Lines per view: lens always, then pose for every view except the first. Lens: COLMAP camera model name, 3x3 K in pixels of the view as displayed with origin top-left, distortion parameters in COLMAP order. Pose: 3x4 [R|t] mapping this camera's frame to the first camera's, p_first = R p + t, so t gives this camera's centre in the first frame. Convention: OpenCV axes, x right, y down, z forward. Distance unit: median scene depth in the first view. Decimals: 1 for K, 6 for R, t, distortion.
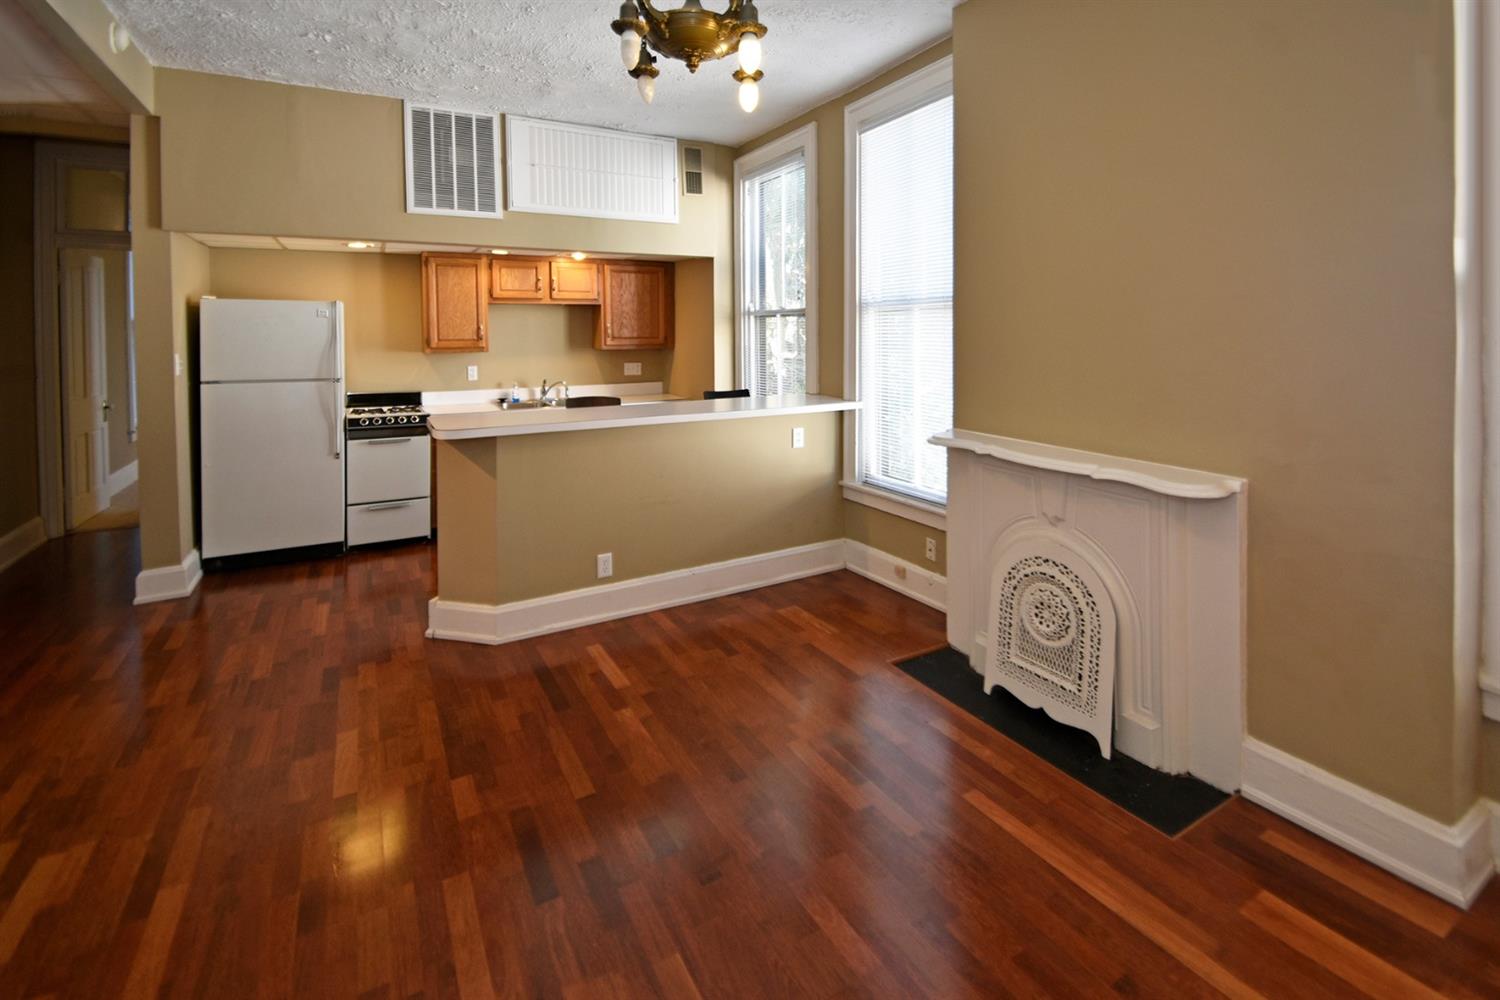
lens RADIAL K [[736.3, 0, 752.7], [0, 736.3, 482.2], [0, 0, 1]] dist [0.000932, -0.000751]
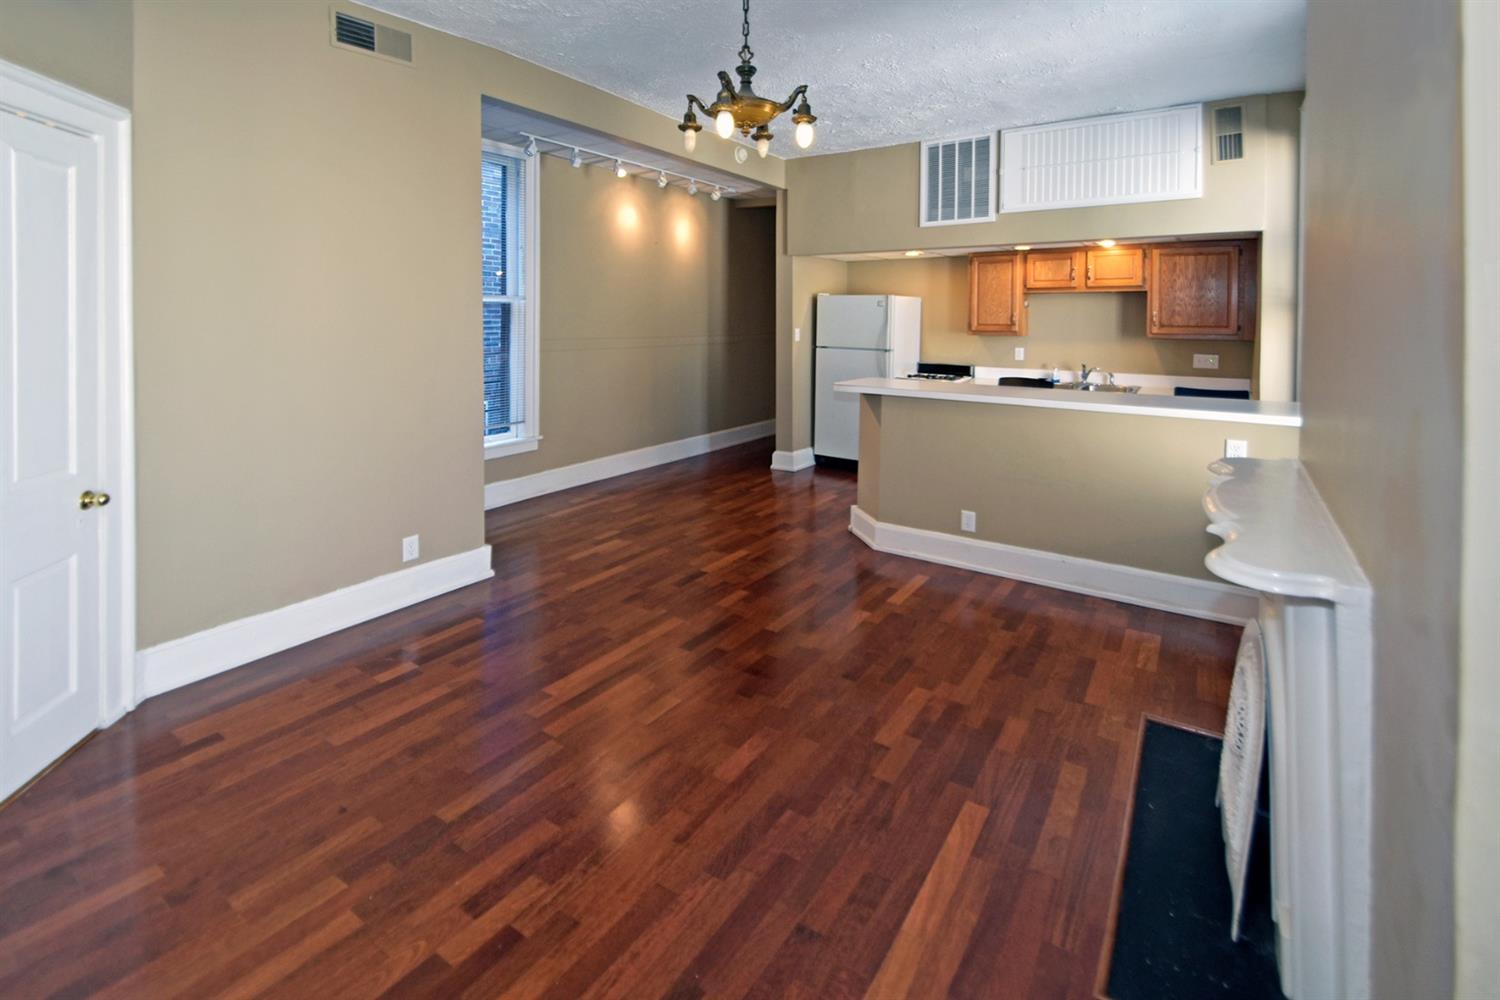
lens RADIAL K [[672.1, 0, 750.0], [0, 672.1, 500.0], [0, 0, 1]] dist [0.018063, -0.000269]
pose [[0.427192, 0.249377, -0.869090, 0.532912], [-0.193675, 0.964140, 0.181452, -0.043927], [0.883174, 0.090806, 0.460171, 0.183083]]
